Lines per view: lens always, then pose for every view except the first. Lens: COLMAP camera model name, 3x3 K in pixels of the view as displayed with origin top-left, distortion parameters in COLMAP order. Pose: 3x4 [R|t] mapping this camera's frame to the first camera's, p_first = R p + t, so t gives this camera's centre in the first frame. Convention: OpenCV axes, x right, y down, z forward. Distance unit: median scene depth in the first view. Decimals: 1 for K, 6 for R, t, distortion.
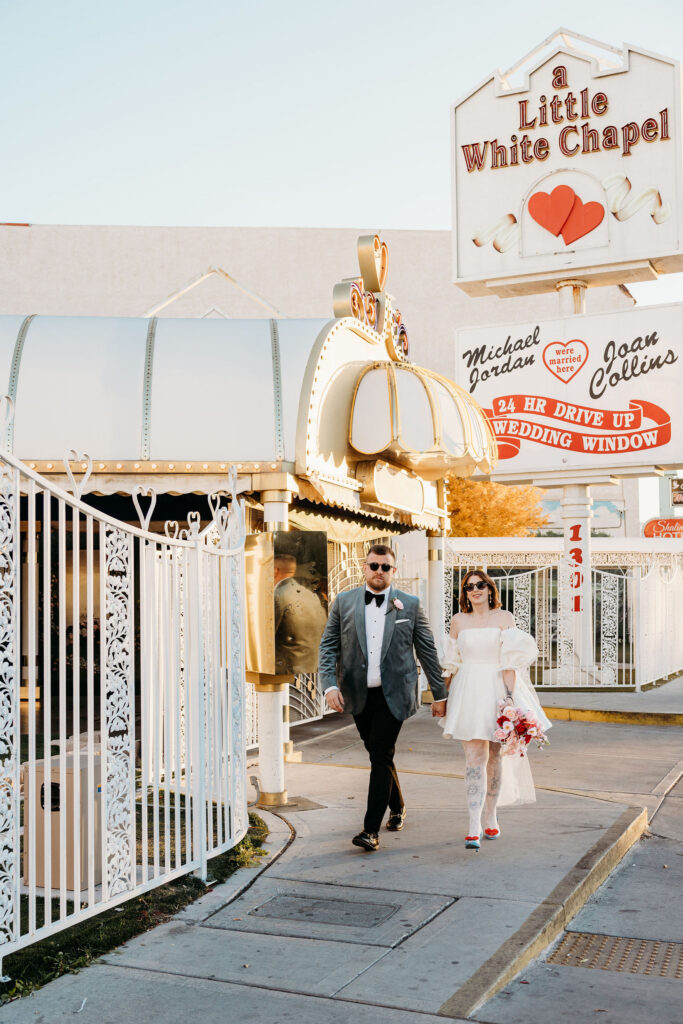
lens RADIAL K [[1117.0, 0, 335.3], [0, 1117.0, 535.8], [0, 0, 1]] dist [0.014122, 0.000000]
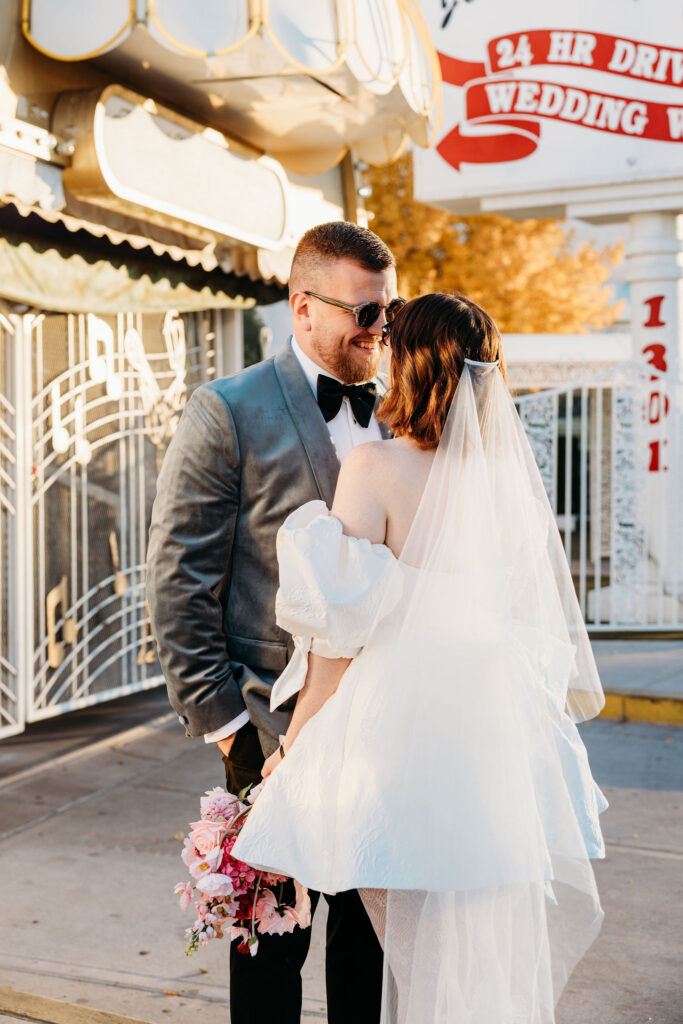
lens RADIAL K [[1617.2, 0, 305.0], [0, 1617.2, 459.7], [0, 0, 1]] dist [-0.004290, 0.000000]
pose [[0.999799, -0.005899, -0.019161, 0.076557], [0.007022, 0.998228, 0.059096, 0.019378], [0.018778, -0.059219, 0.998068, 0.292147]]
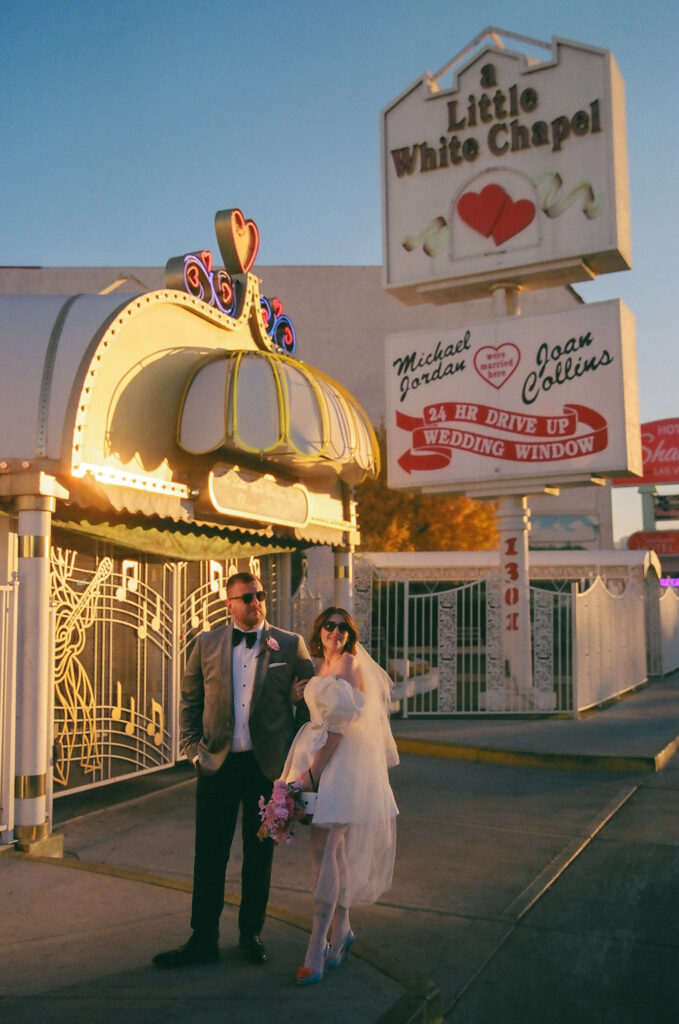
lens RADIAL K [[942.8, 0, 324.3], [0, 942.8, 511.9], [0, 0, 1]] dist [-0.016518, 0.000000]
pose [[0.998238, -0.006958, -0.058920, 0.106556], [0.004618, 0.999199, -0.039759, -0.001309], [0.059150, 0.039417, 0.997471, 0.201480]]
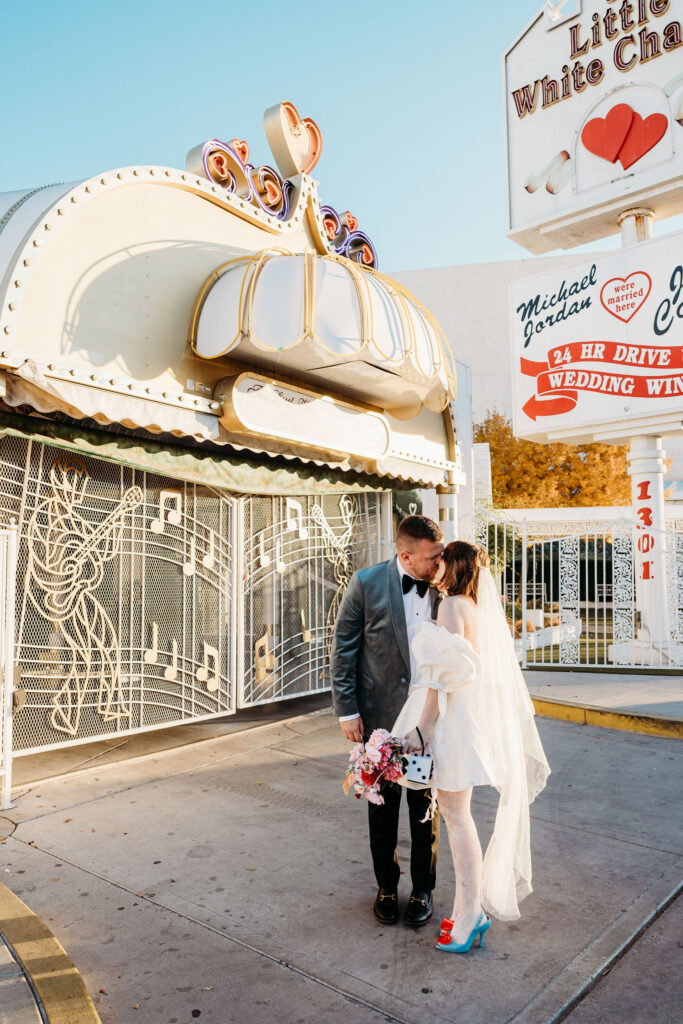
lens RADIAL K [[756.2, 0, 334.1], [0, 756.2, 521.9], [0, 0, 1]] dist [-0.028022, 0.037743]
pose [[0.955278, -0.022752, -0.294834, 0.158020], [0.019732, 0.999718, -0.013214, 0.025205], [0.295051, 0.006806, 0.955457, 0.364280]]
